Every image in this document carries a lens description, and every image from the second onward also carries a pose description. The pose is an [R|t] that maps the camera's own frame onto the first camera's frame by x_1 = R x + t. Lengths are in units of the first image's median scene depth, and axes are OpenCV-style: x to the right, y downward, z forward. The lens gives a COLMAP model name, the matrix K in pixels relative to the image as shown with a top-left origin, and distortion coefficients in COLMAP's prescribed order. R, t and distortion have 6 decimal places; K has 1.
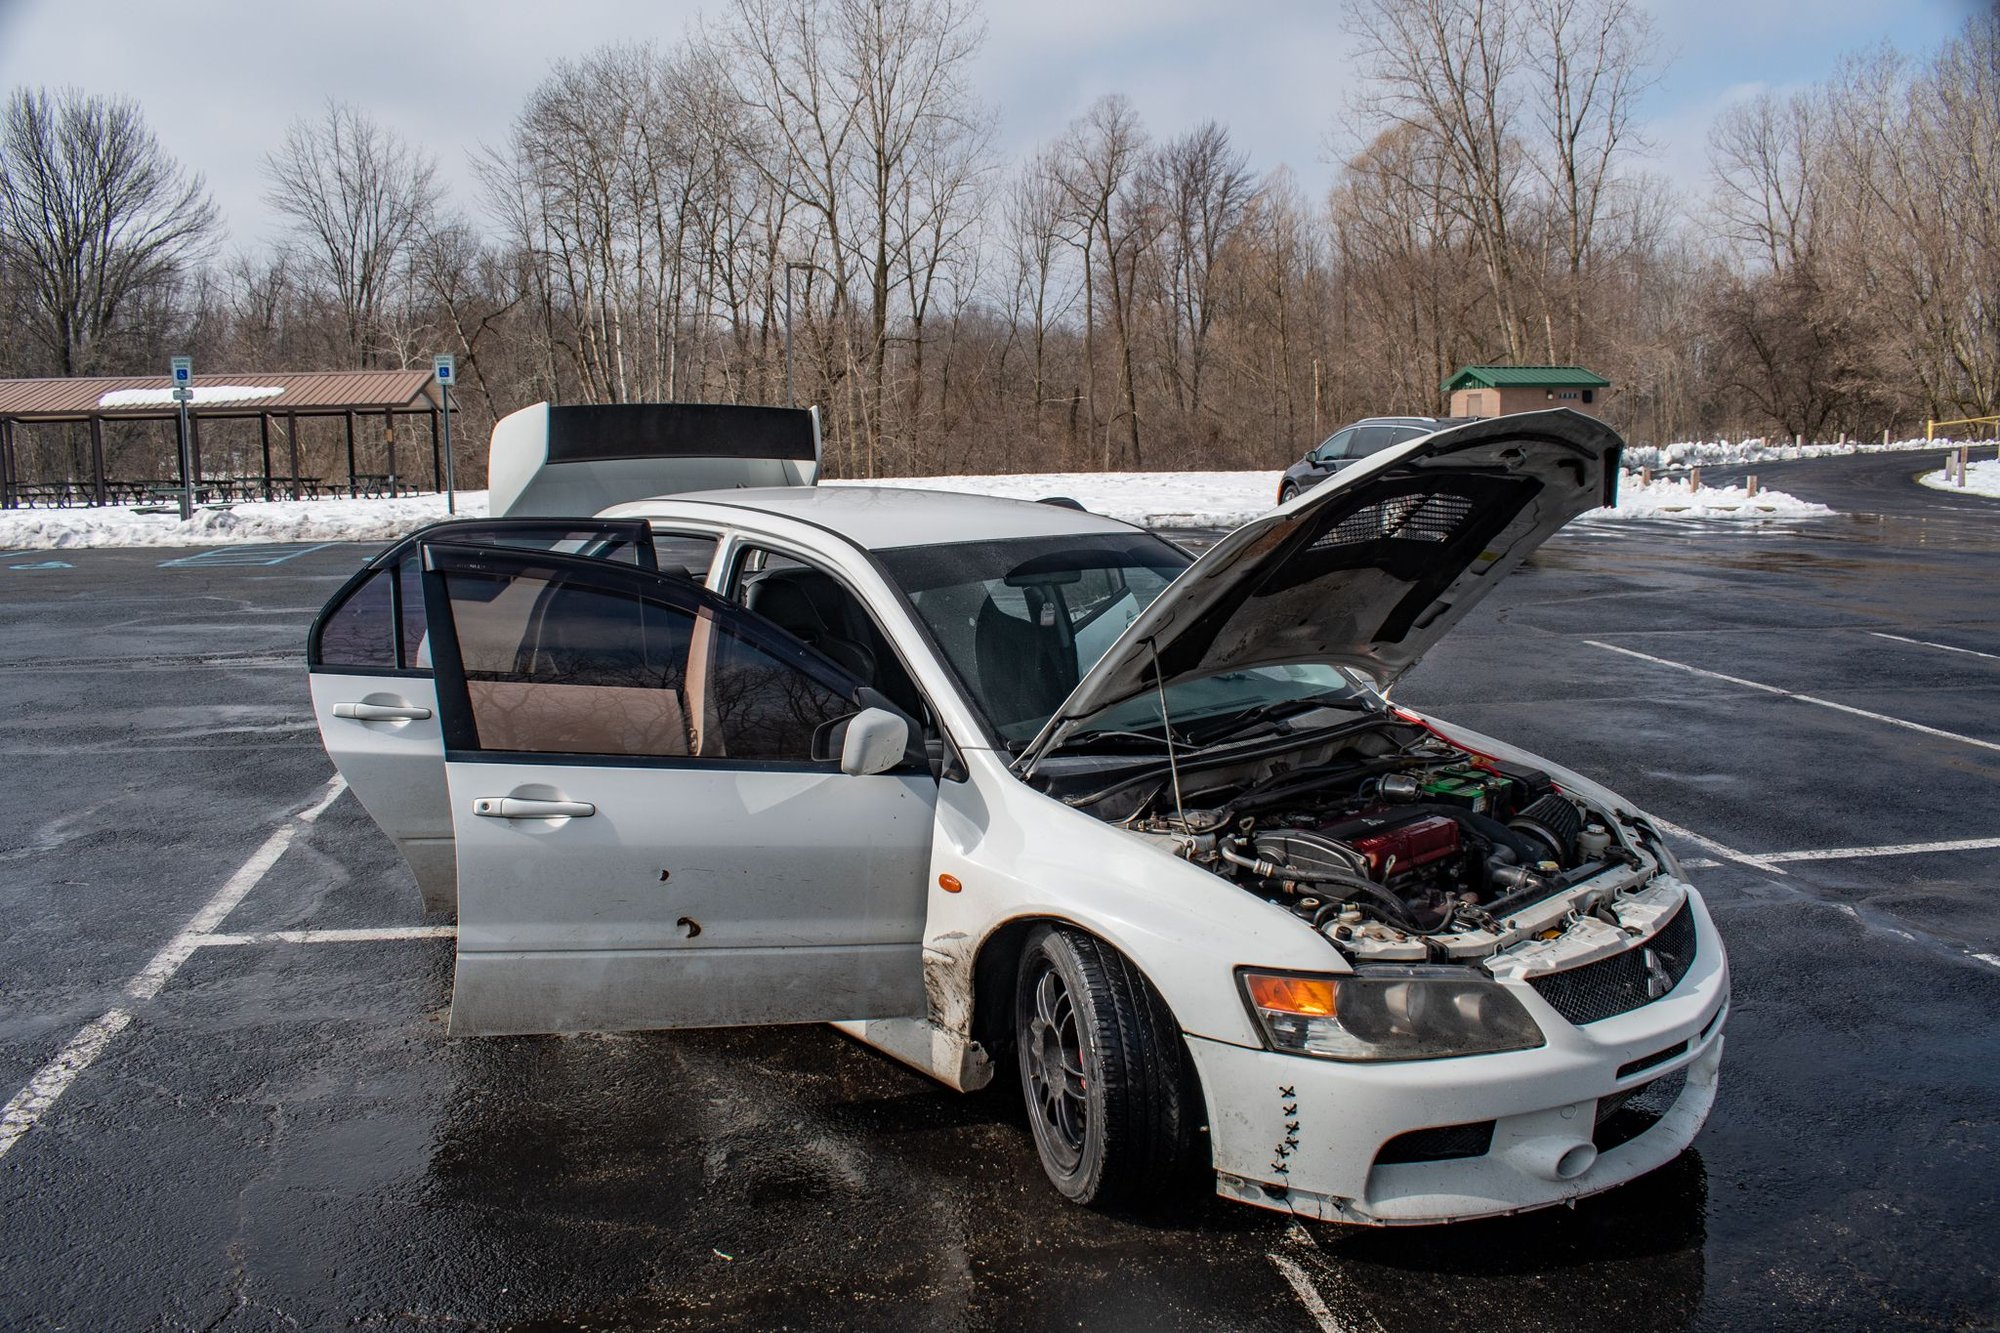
lens RADIAL K [[1553.0, 0, 991.4], [0, 1553.0, 672.0], [0, 0, 1]] dist [-0.100414, 0.019180]
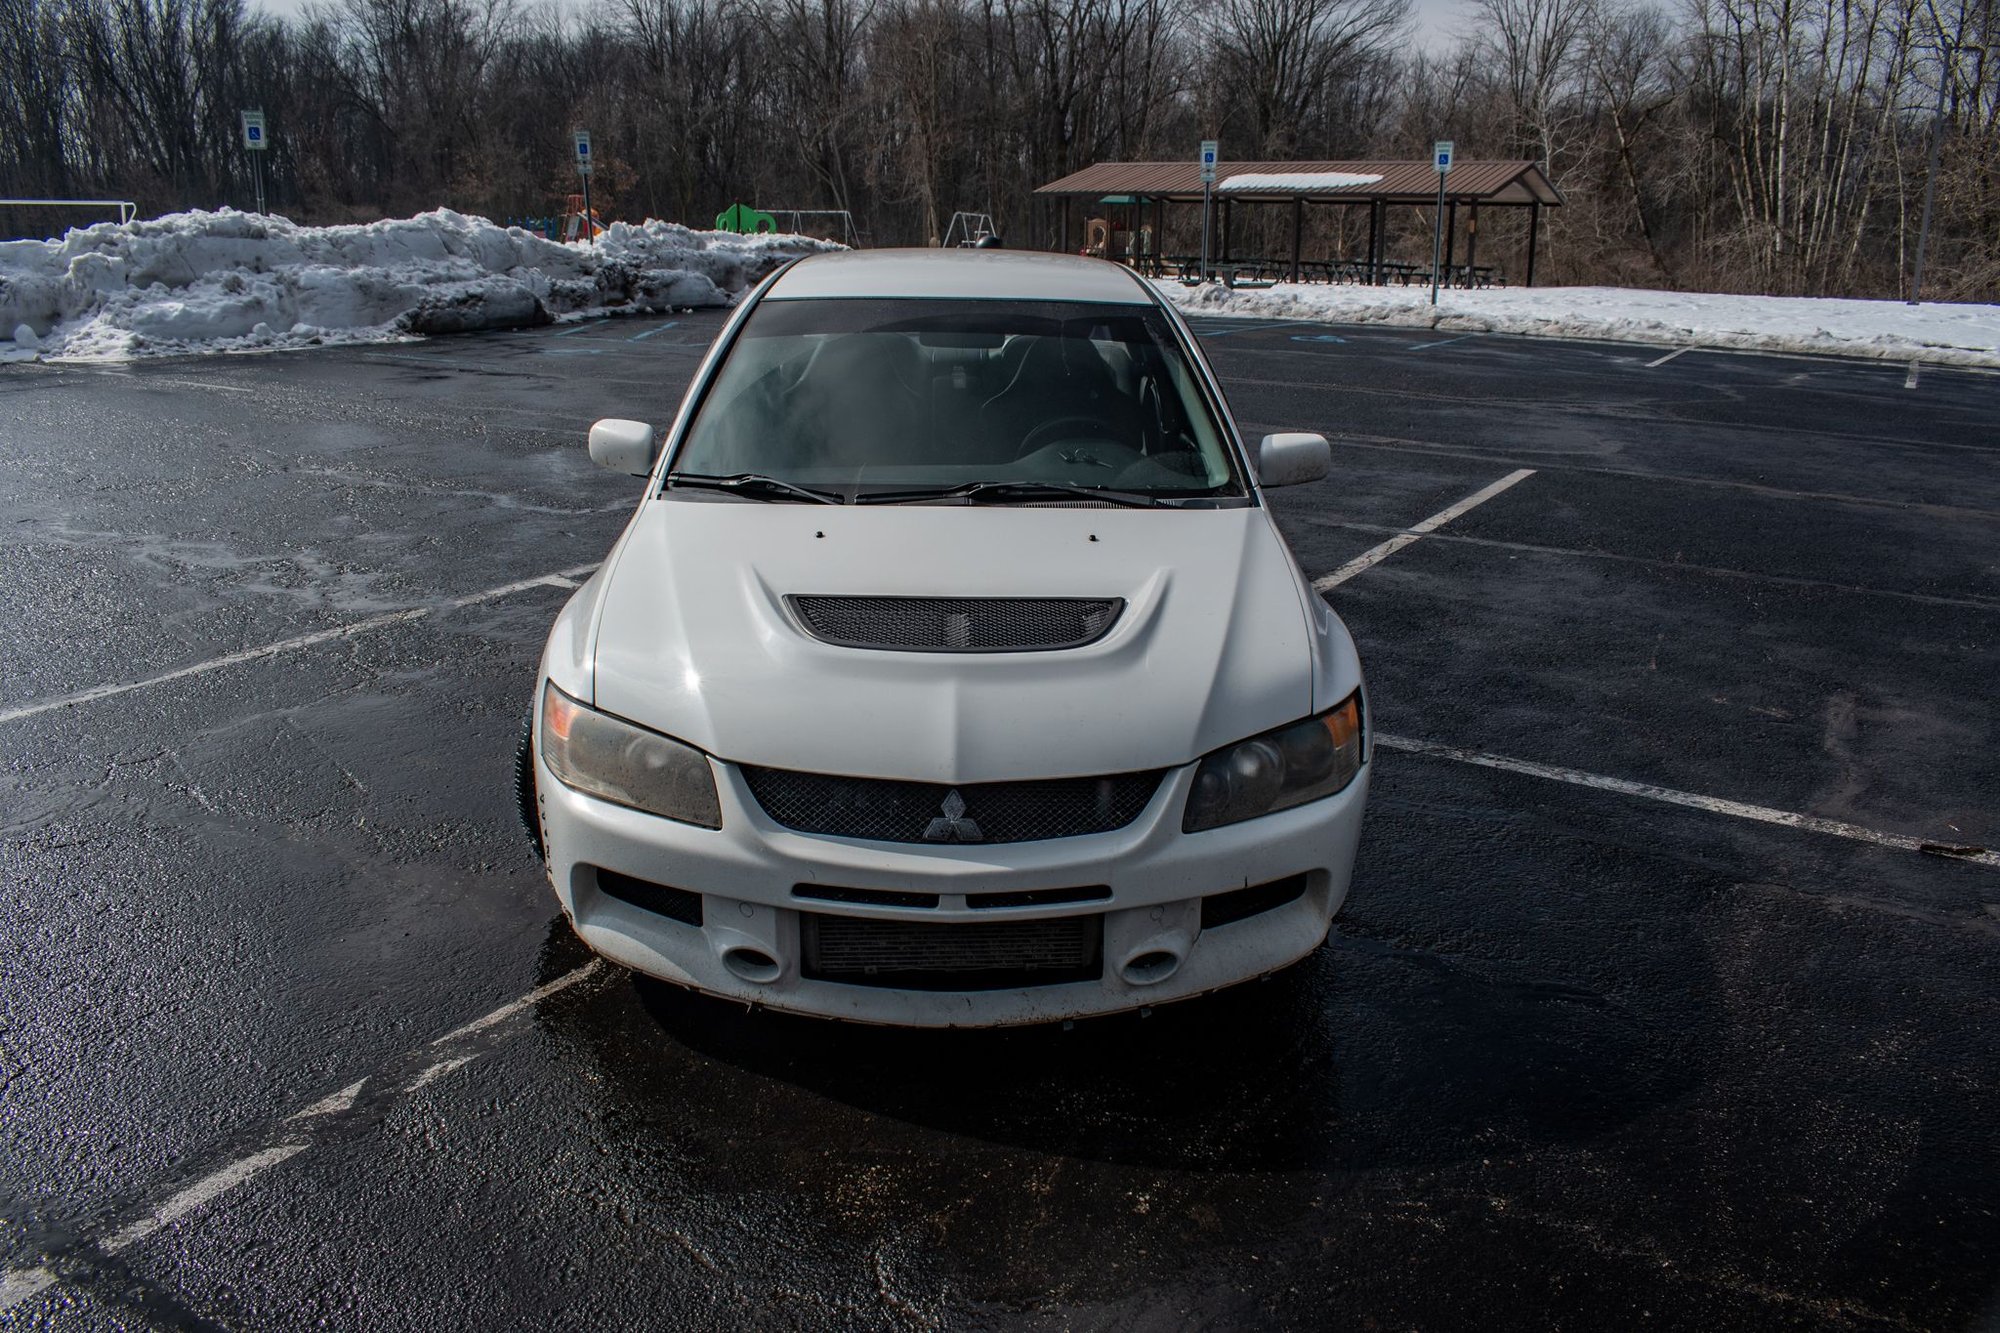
lens RADIAL K [[1553.0, 0, 991.4], [0, 1553.0, 672.0], [0, 0, 1]] dist [-0.100414, 0.019180]
pose [[0.735379, 0.202527, -0.646685, 0.847982], [-0.118678, 0.978037, 0.171344, -0.028735], [0.667183, -0.049255, 0.743263, 0.311922]]
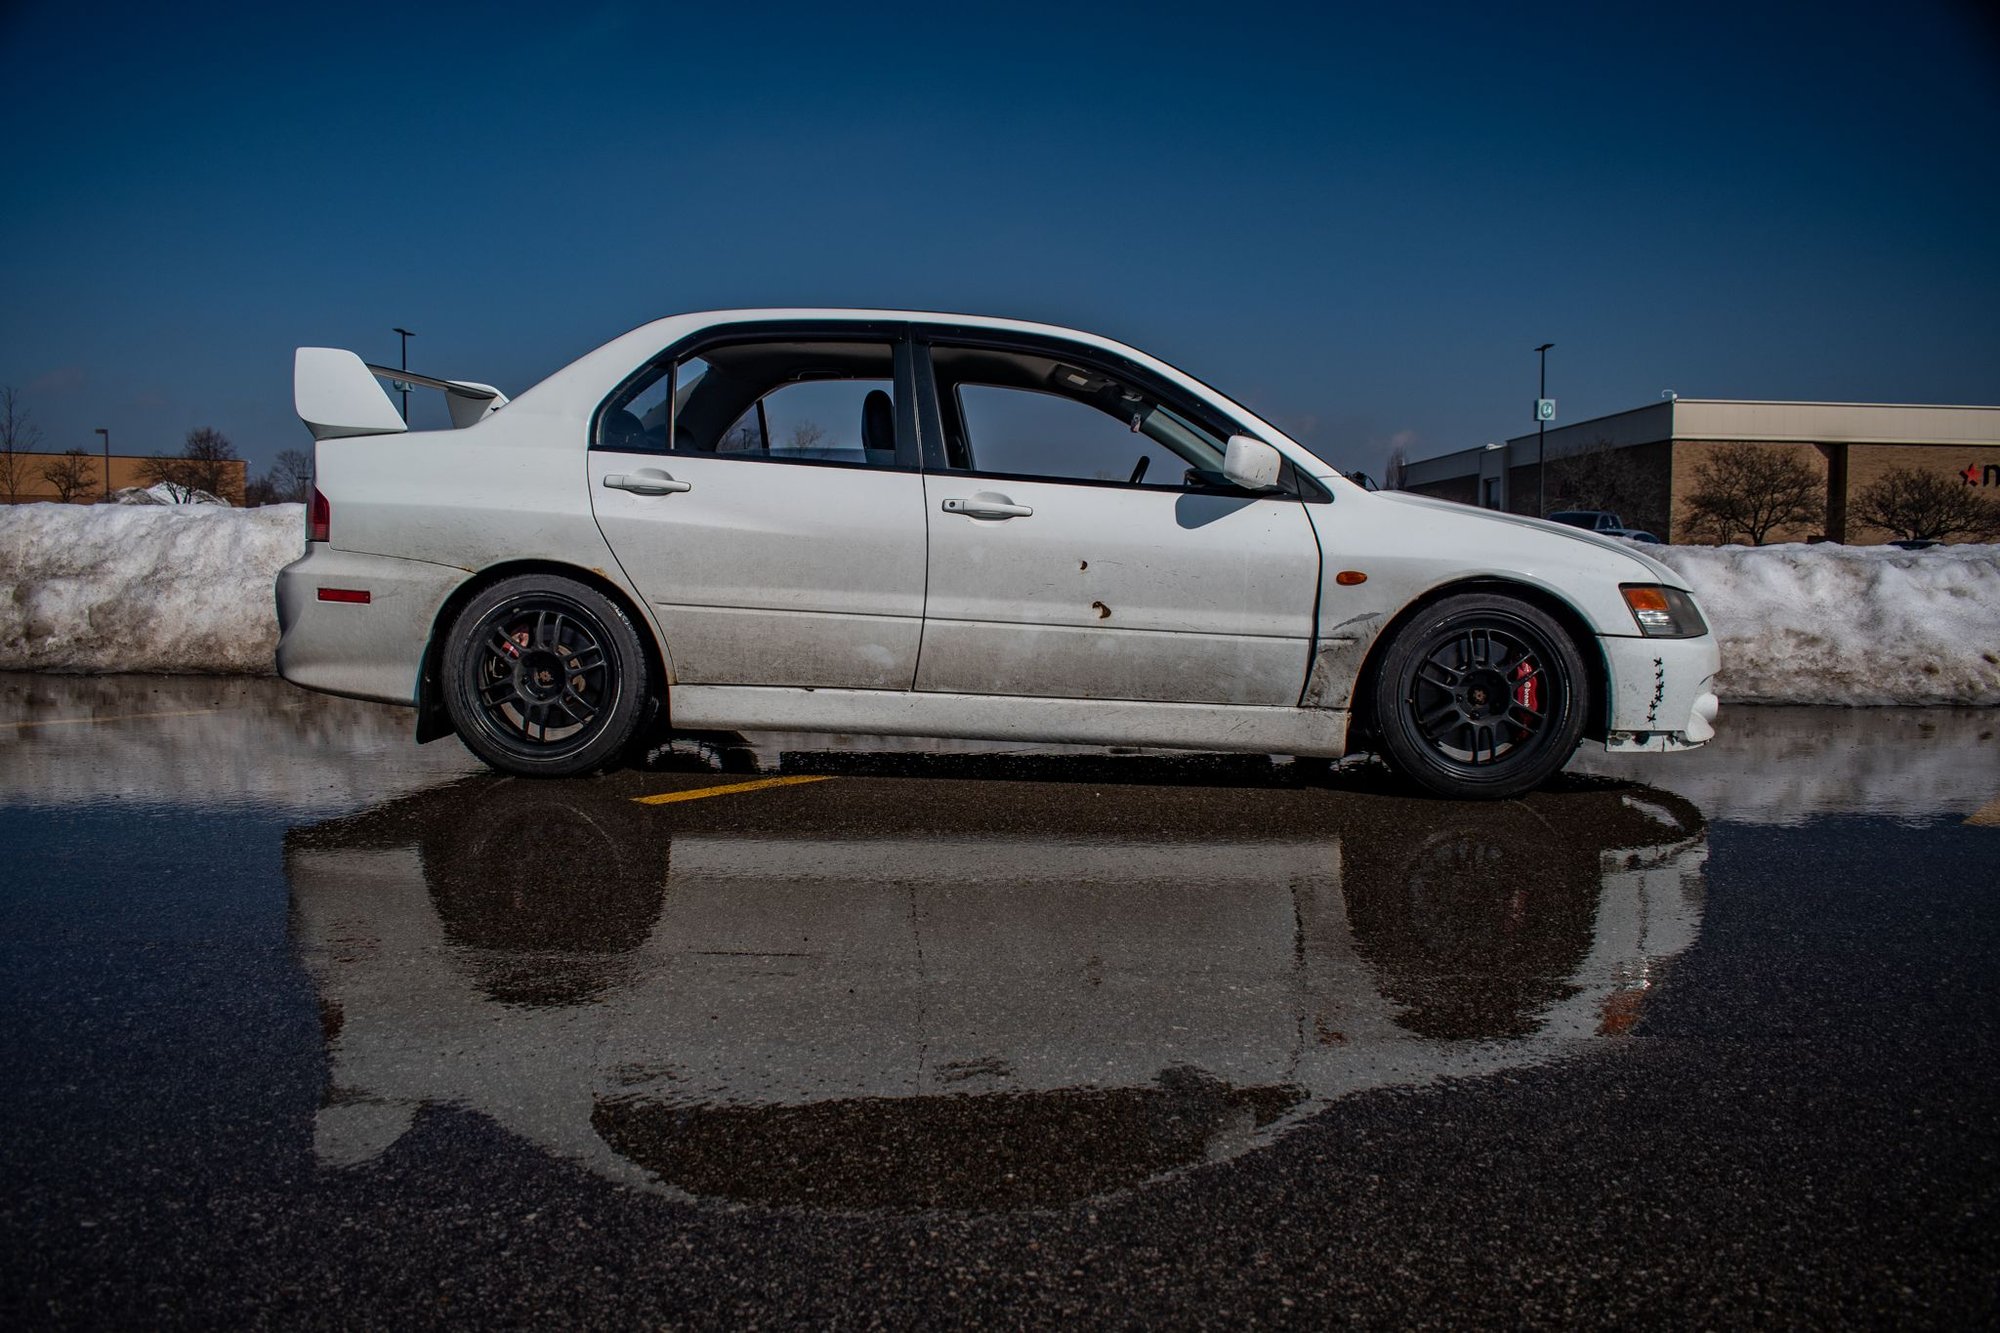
lens RADIAL K [[1553.0, 0, 991.4], [0, 1553.0, 672.0], [0, 0, 1]] dist [-0.100414, 0.019180]
pose [[0.722081, -0.057608, 0.689406, -0.999149], [0.097774, 0.995022, -0.019263, 0.189403], [-0.684864, 0.081315, 0.724119, 0.279711]]
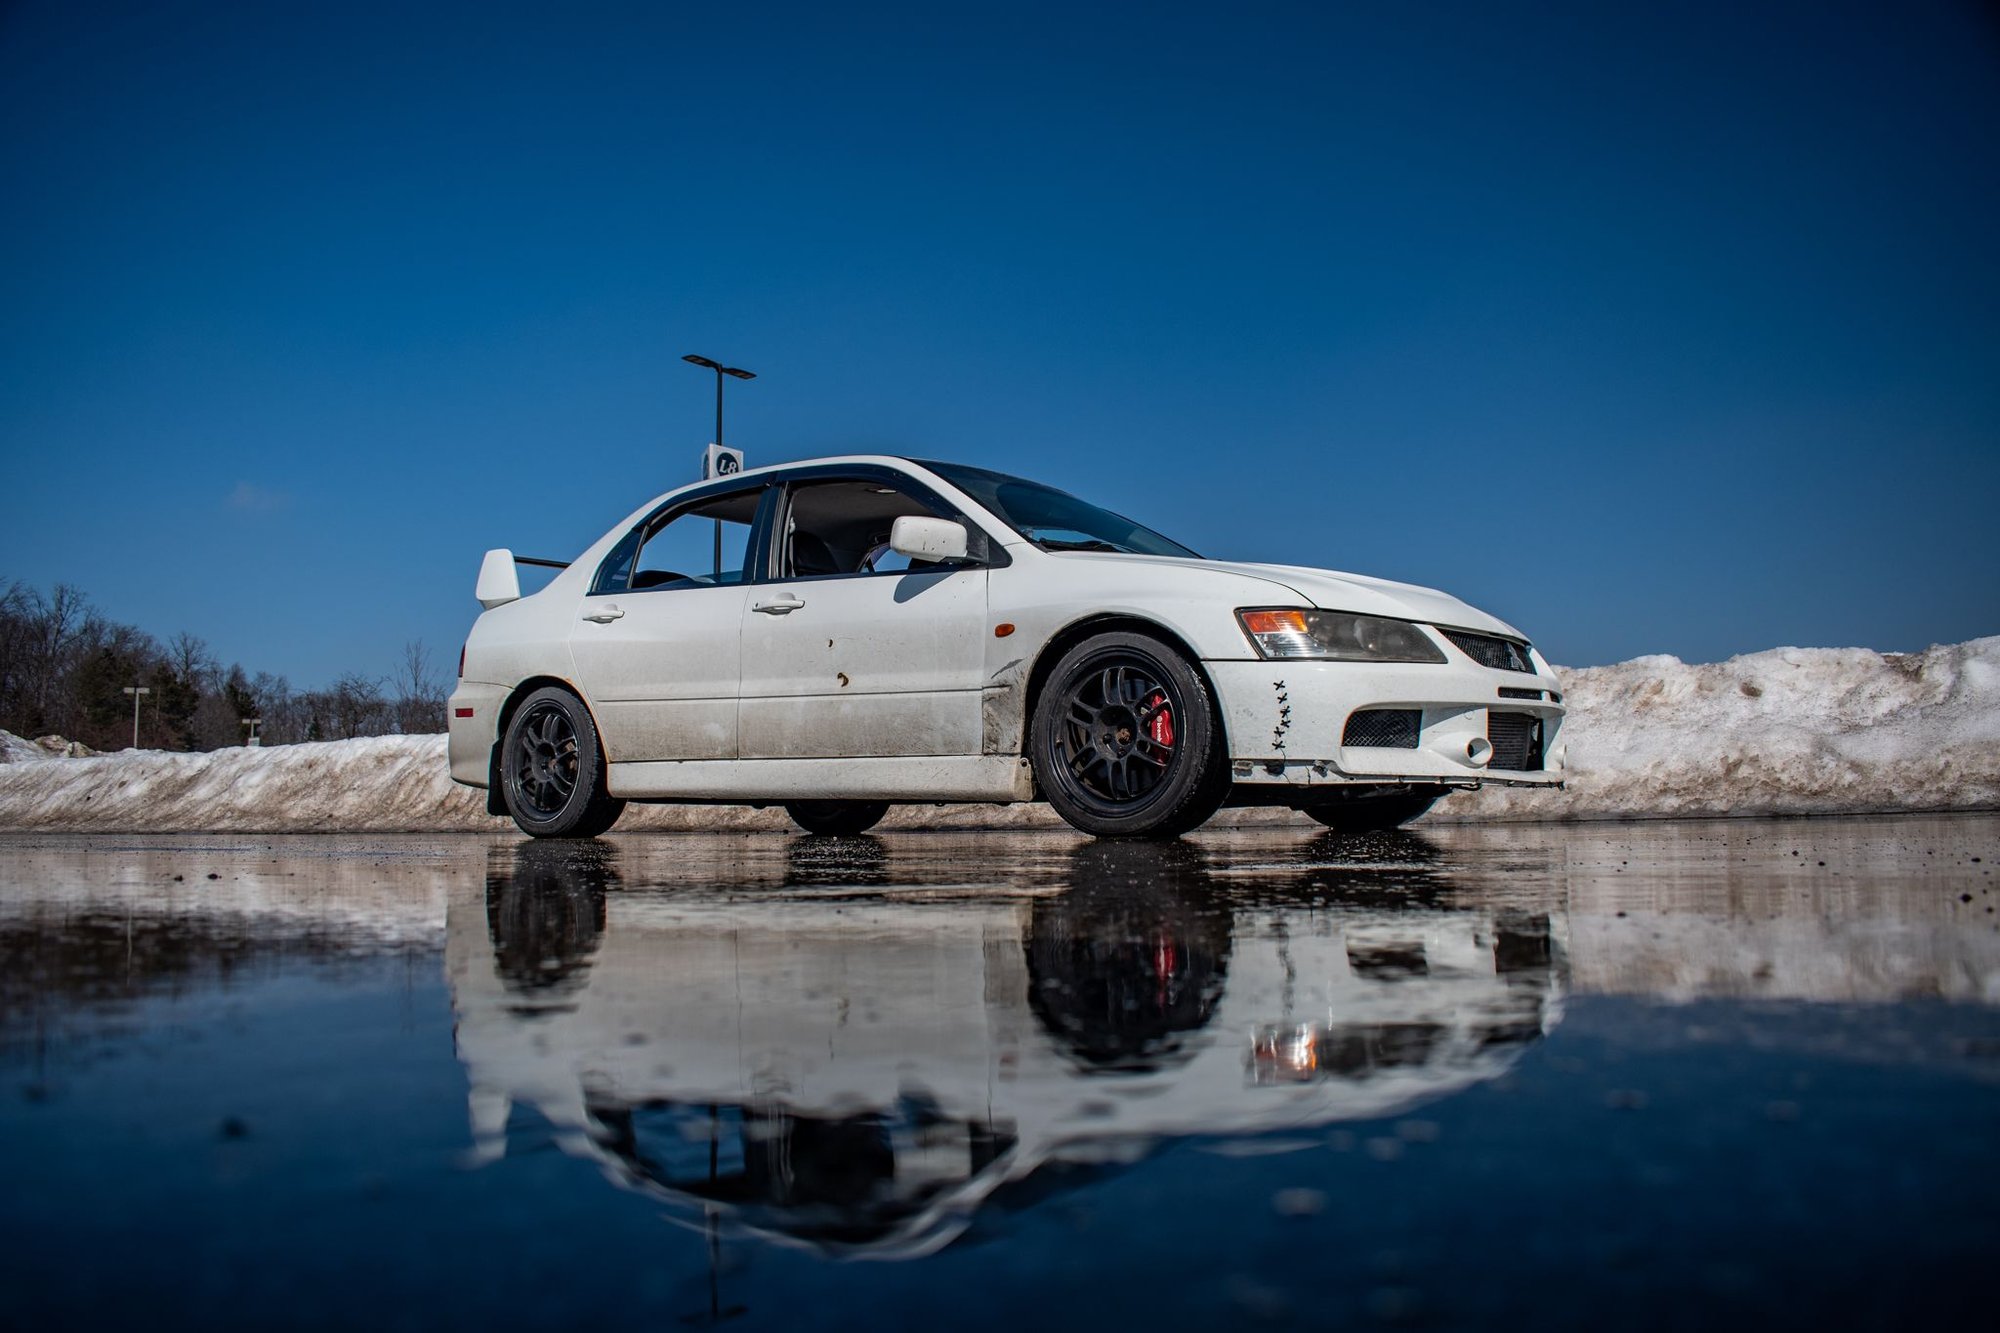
lens RADIAL K [[1592.0, 0, 994.7], [0, 1592.0, 679.3], [0, 0, 1]] dist [-0.098148, 0.009434]
pose [[0.990580, -0.012113, 0.136400, -0.204546], [0.044538, 0.970421, -0.237274, 0.461414], [-0.129491, 0.241114, 0.961819, -0.289213]]
